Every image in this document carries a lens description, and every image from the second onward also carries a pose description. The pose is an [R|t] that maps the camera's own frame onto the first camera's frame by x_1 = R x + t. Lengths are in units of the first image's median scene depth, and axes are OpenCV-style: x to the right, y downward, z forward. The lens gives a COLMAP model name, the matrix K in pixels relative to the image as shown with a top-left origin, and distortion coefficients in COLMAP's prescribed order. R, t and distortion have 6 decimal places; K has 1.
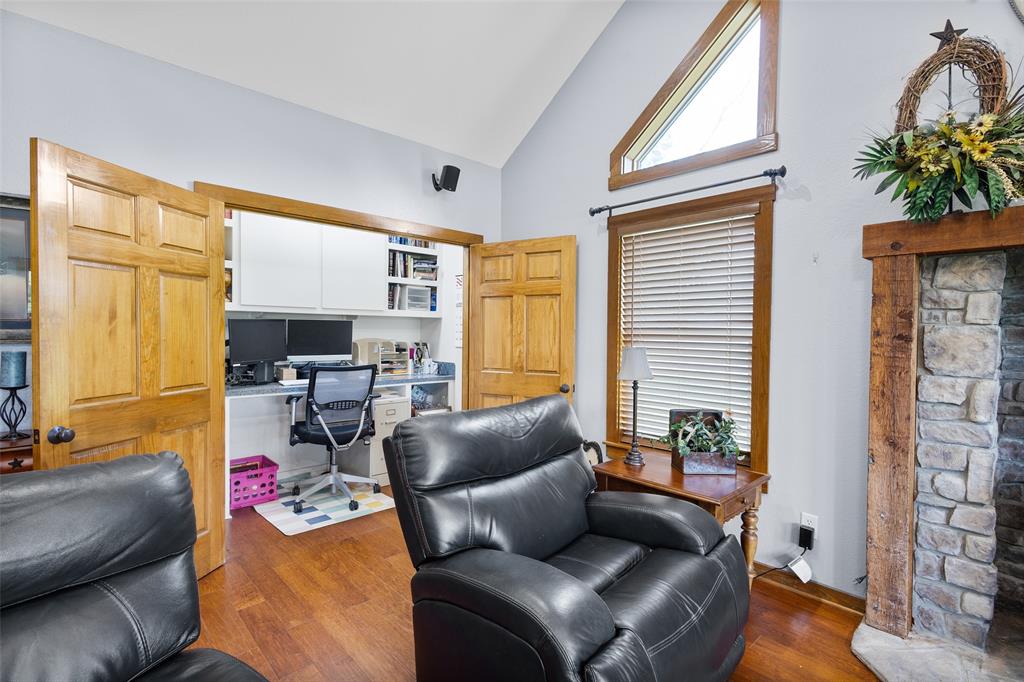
lens RADIAL K [[480.5, 0, 512.0], [0, 480.5, 341.0], [0, 0, 1]] dist [0.002600, 0.000232]
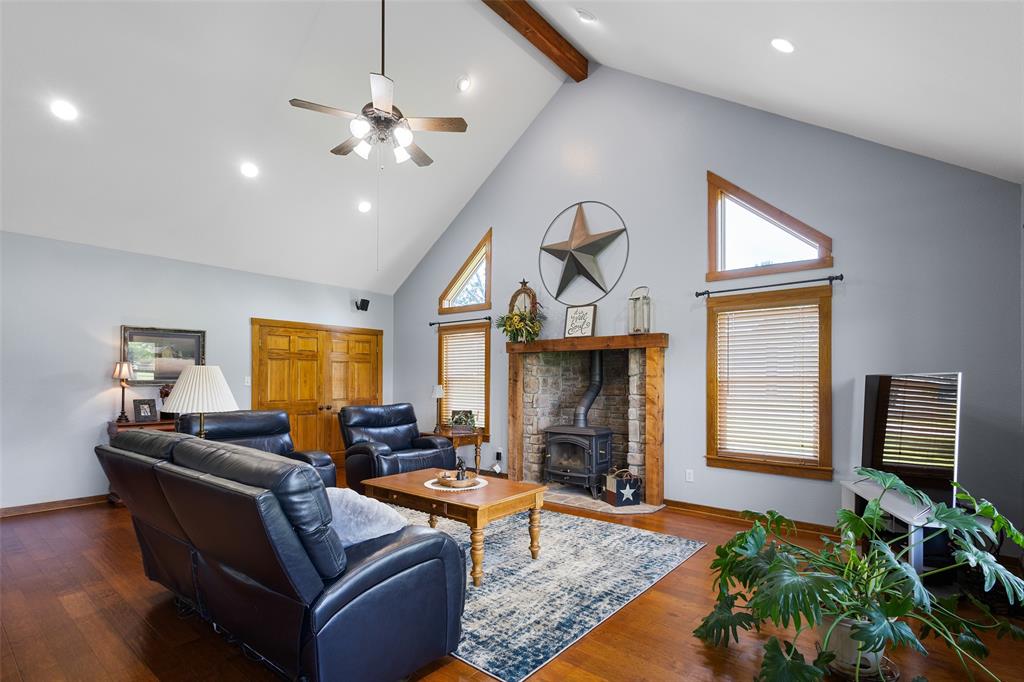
lens RADIAL K [[500.5, 0, 501.4], [0, 500.5, 385.5], [0, 0, 1]] dist [-0.001742, -0.000134]
pose [[0.994515, -0.002379, 0.104562, 0.320964], [0.003980, 0.999878, -0.015106, 0.056373], [-0.104514, 0.015439, 0.994404, -1.654814]]
